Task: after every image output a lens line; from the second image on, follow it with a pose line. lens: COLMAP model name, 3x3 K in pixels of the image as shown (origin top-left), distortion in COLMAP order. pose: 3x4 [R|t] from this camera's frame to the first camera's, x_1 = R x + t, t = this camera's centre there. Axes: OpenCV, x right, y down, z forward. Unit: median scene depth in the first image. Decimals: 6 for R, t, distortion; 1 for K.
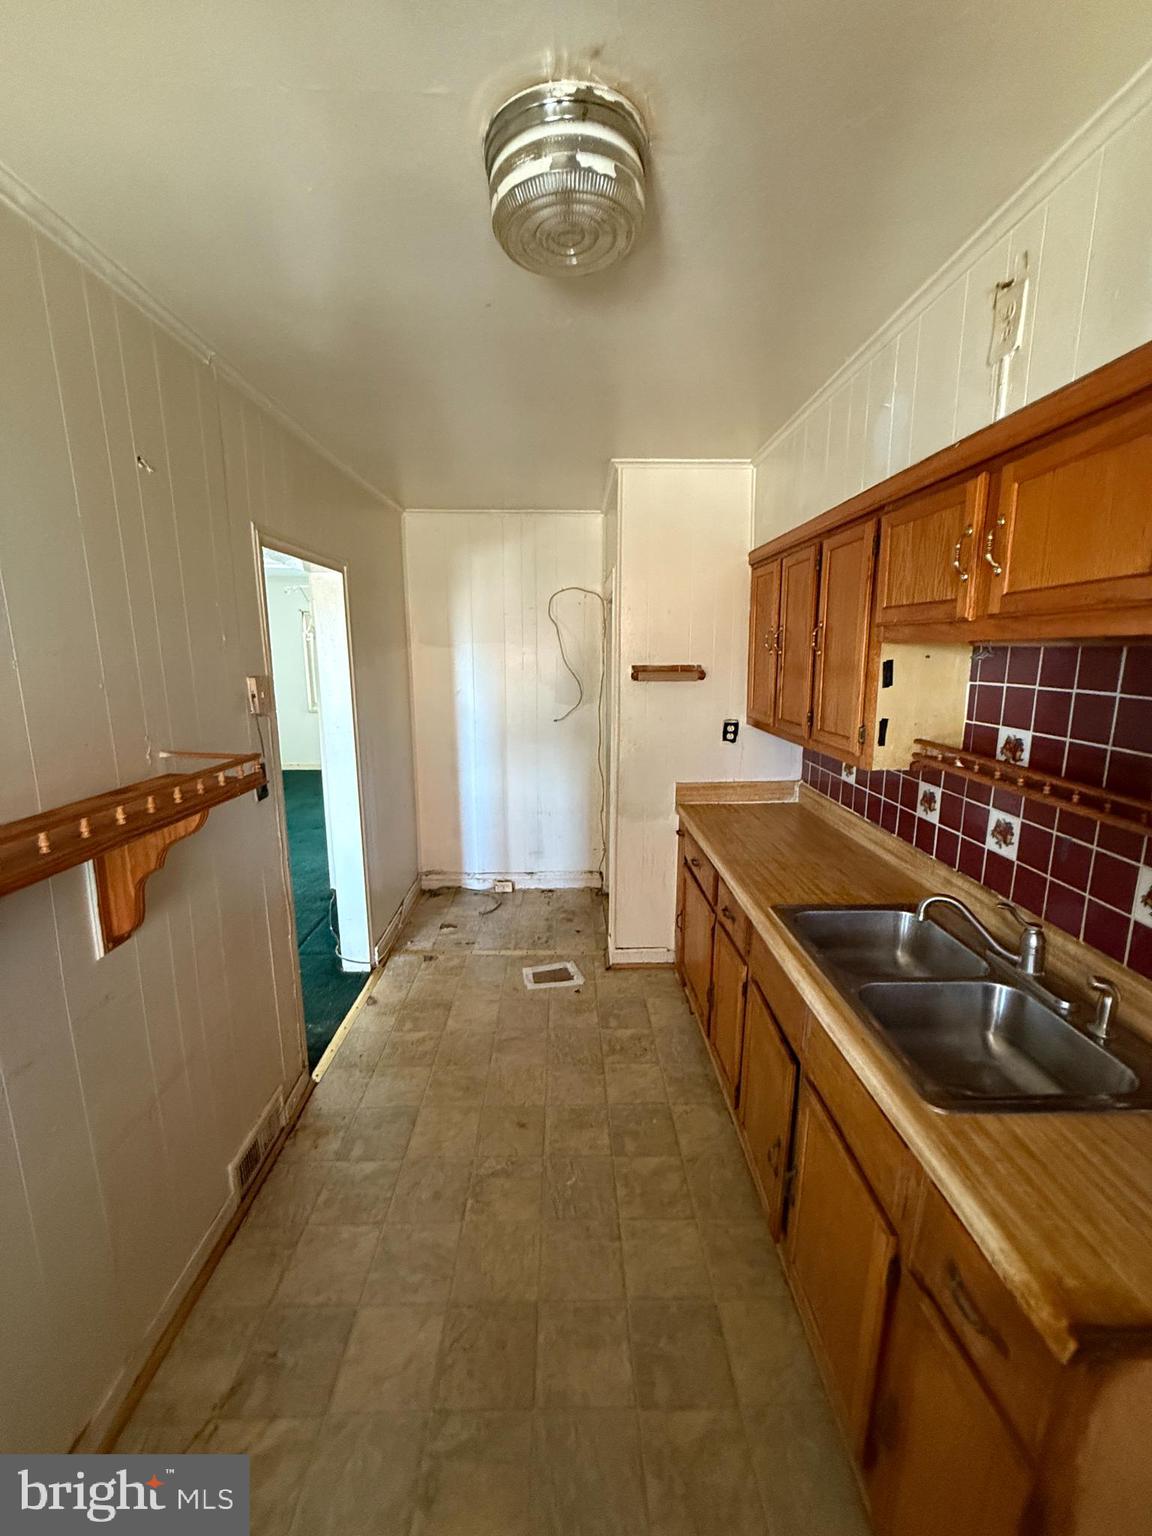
lens RADIAL K [[612.3, 0, 576.0], [0, 612.3, 768.0], [0, 0, 1]] dist [0.000725, -0.000195]
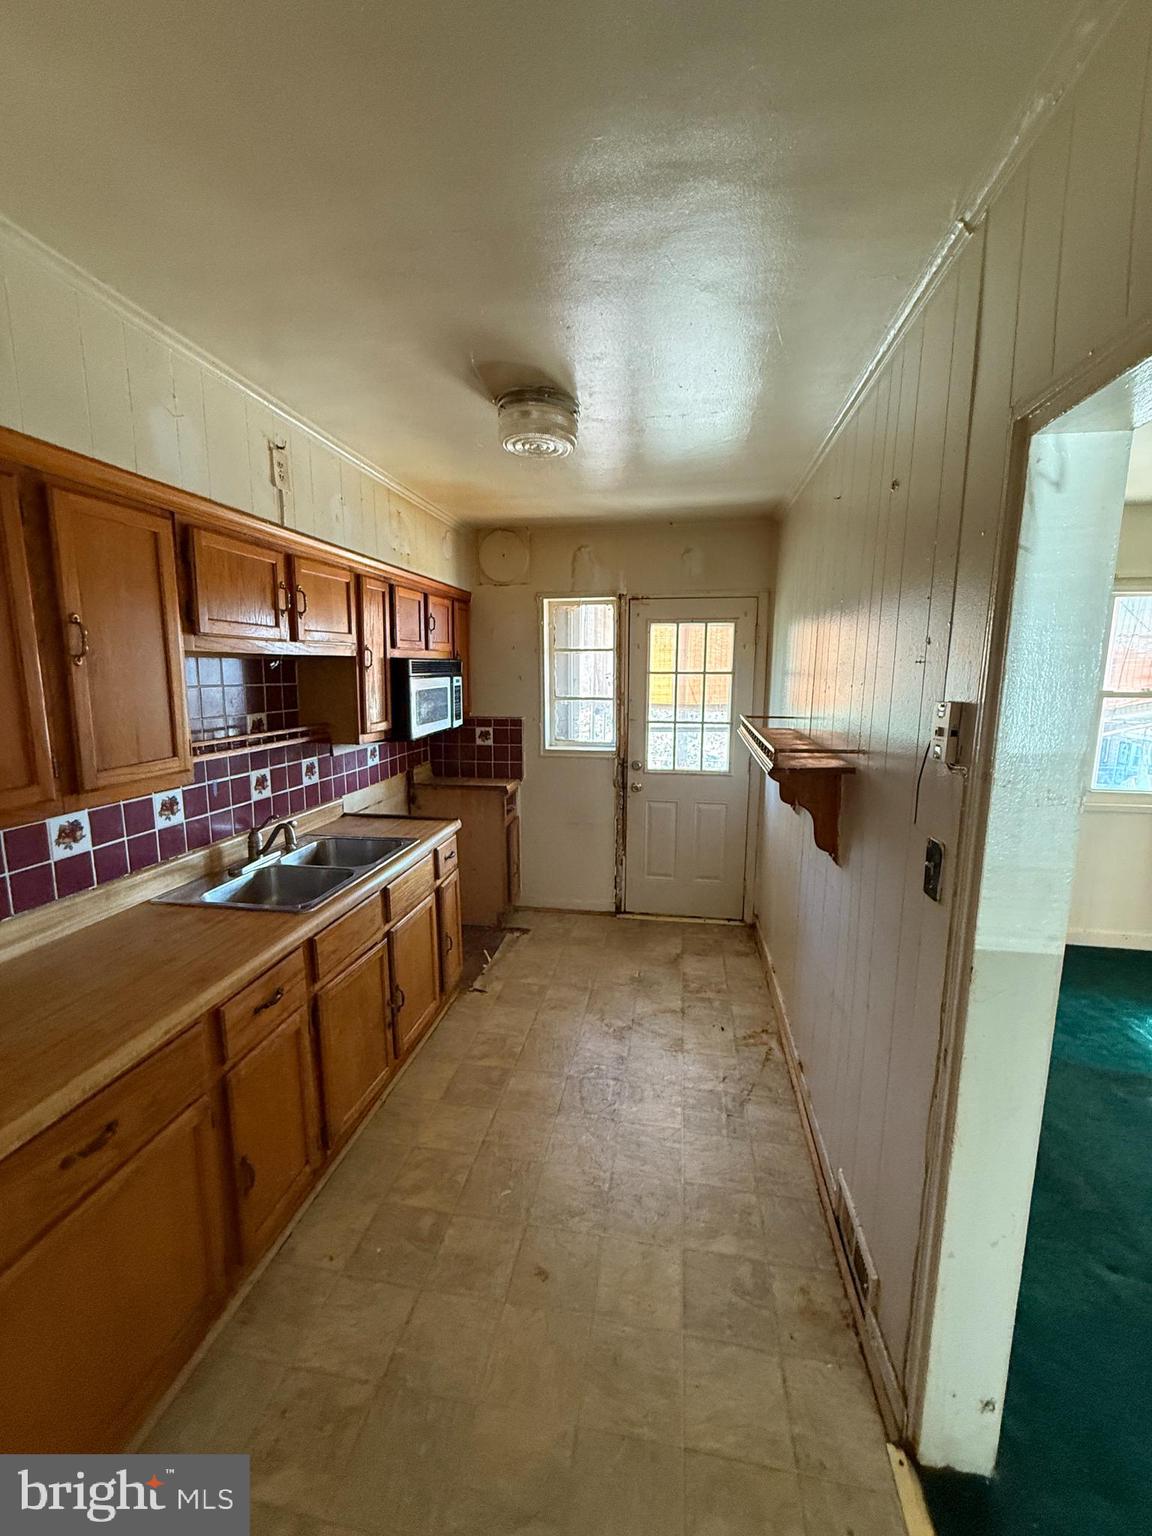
lens RADIAL K [[612.3, 0, 576.0], [0, 612.3, 768.0], [0, 0, 1]] dist [0.000725, -0.000195]
pose [[-0.982096, -0.034789, 0.185139, -0.283627], [0.032396, 0.936967, 0.347914, -0.316533], [-0.185572, 0.347683, -0.919065, 1.671632]]
